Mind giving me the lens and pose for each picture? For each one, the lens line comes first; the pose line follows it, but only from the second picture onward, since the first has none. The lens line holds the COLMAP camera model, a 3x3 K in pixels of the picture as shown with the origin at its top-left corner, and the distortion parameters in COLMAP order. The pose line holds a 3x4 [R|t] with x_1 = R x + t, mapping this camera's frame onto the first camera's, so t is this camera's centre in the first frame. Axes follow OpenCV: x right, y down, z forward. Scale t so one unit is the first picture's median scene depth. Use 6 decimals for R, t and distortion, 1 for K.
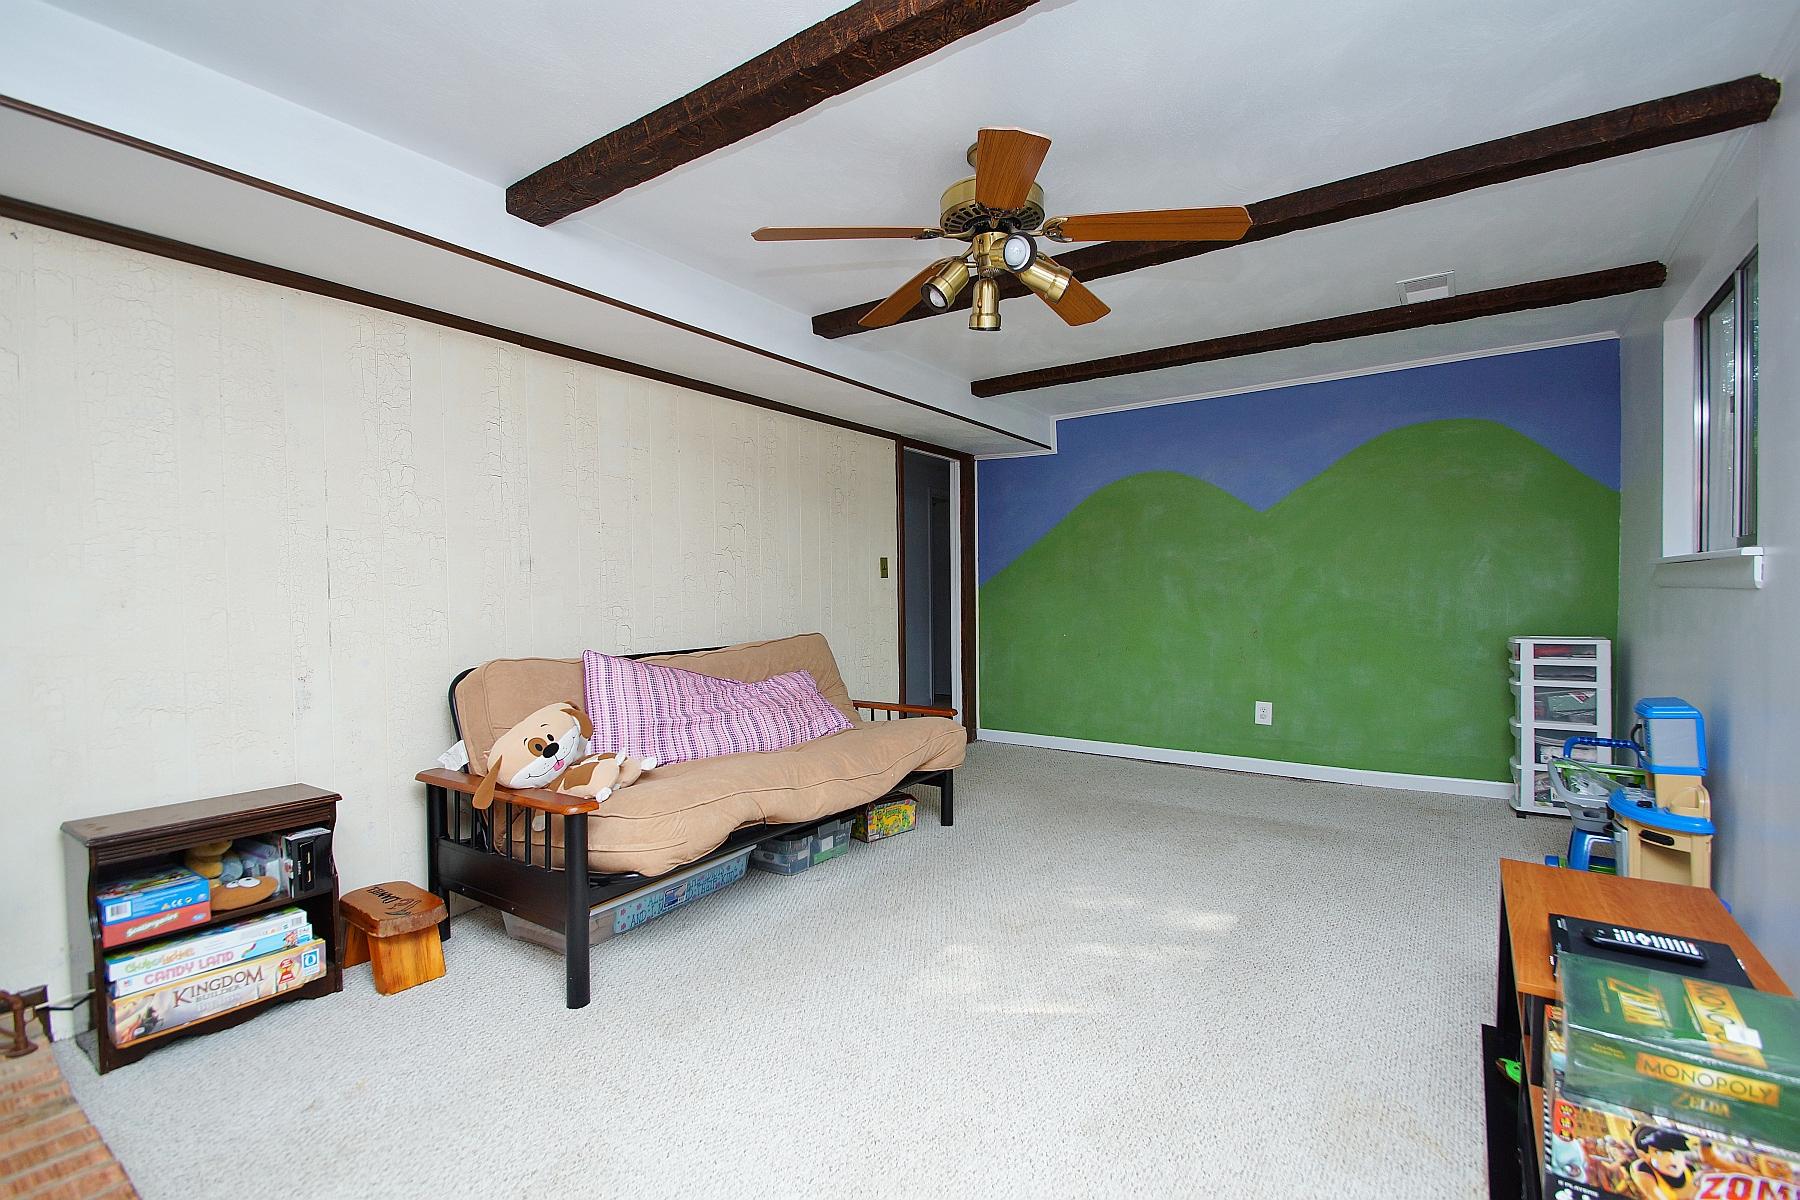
lens RADIAL K [[804.2, 0, 891.4], [0, 804.2, 597.7], [0, 0, 1]] dist [0.010764, -0.000837]
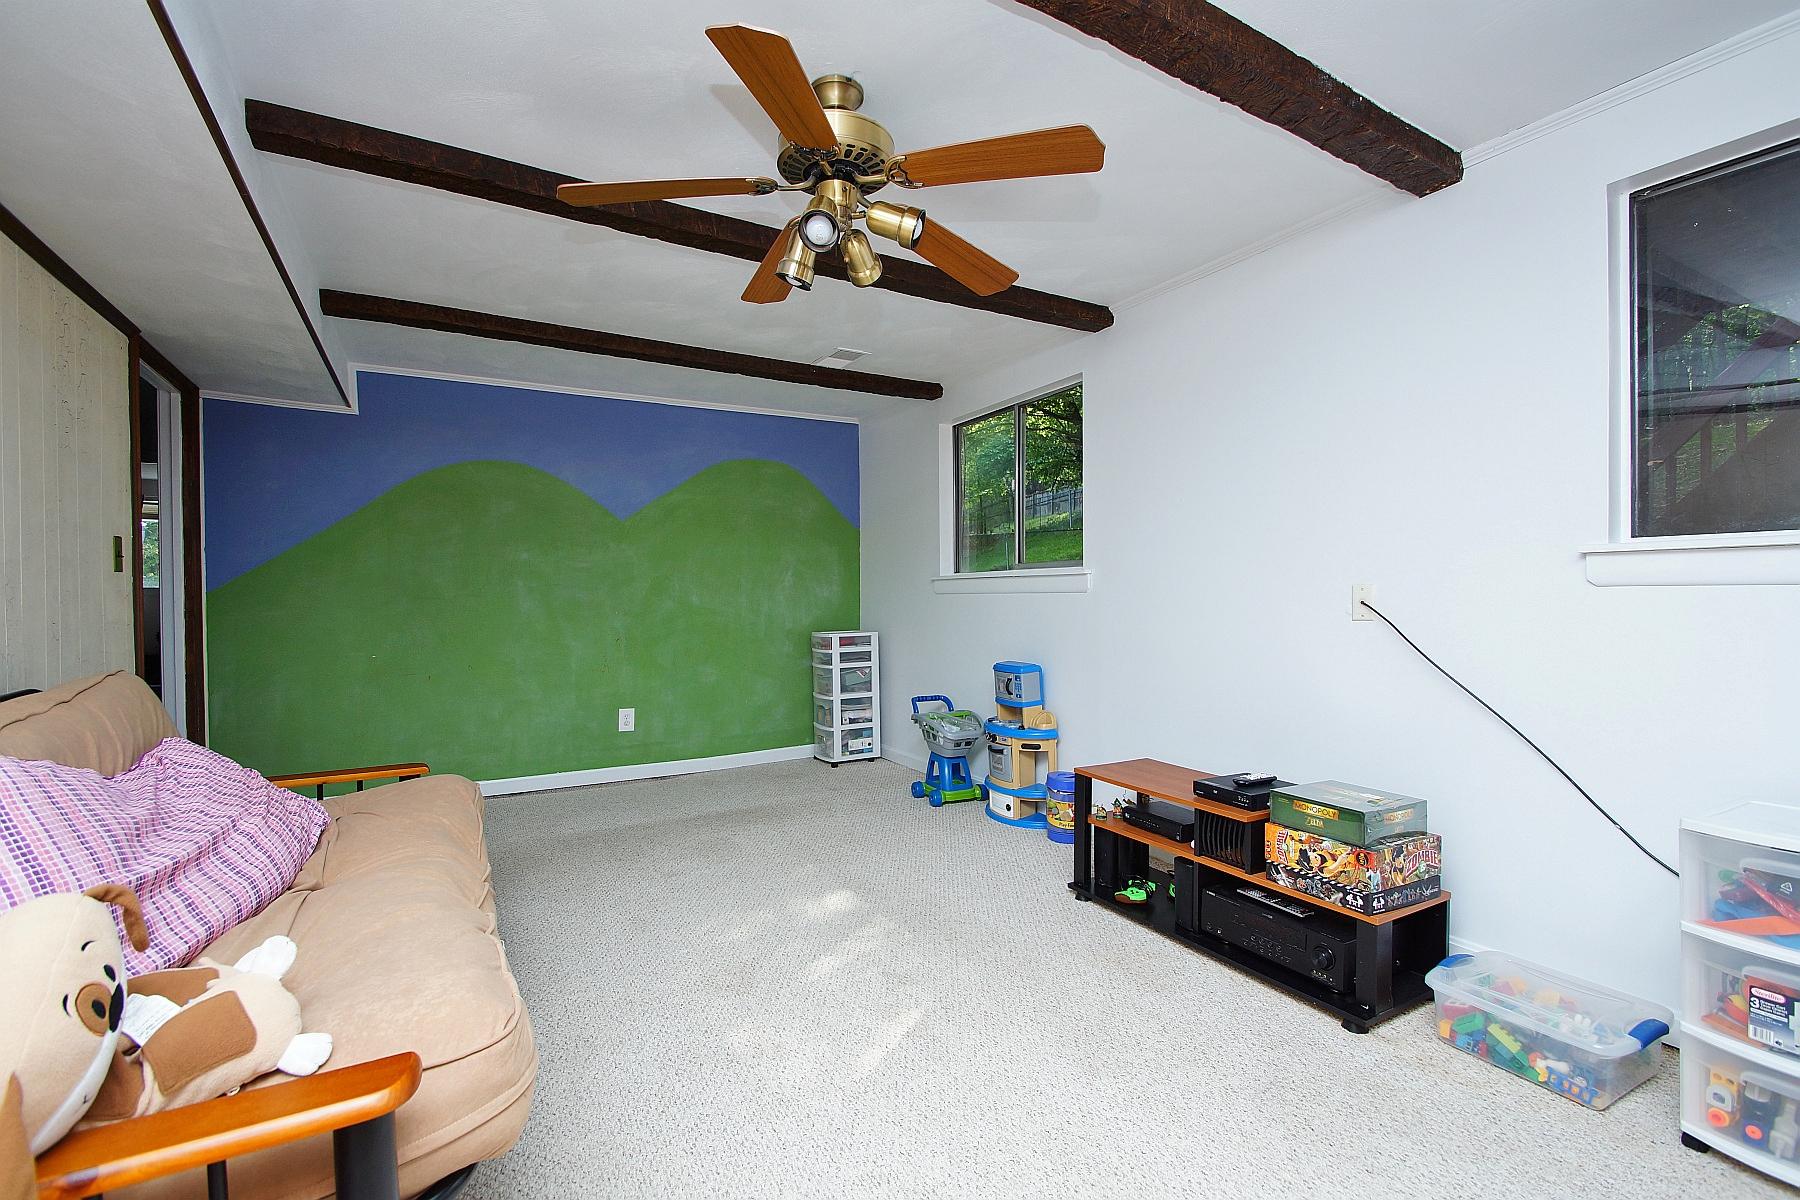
lens RADIAL K [[804.2, 0, 893.3], [0, 804.2, 603.2], [0, 0, 1]] dist [0.010764, -0.000837]
pose [[0.424067, 0.000805, 0.905630, -0.366545], [0.009760, 0.999937, -0.005459, 0.007671], [-0.905578, 0.011154, 0.424033, 0.322022]]
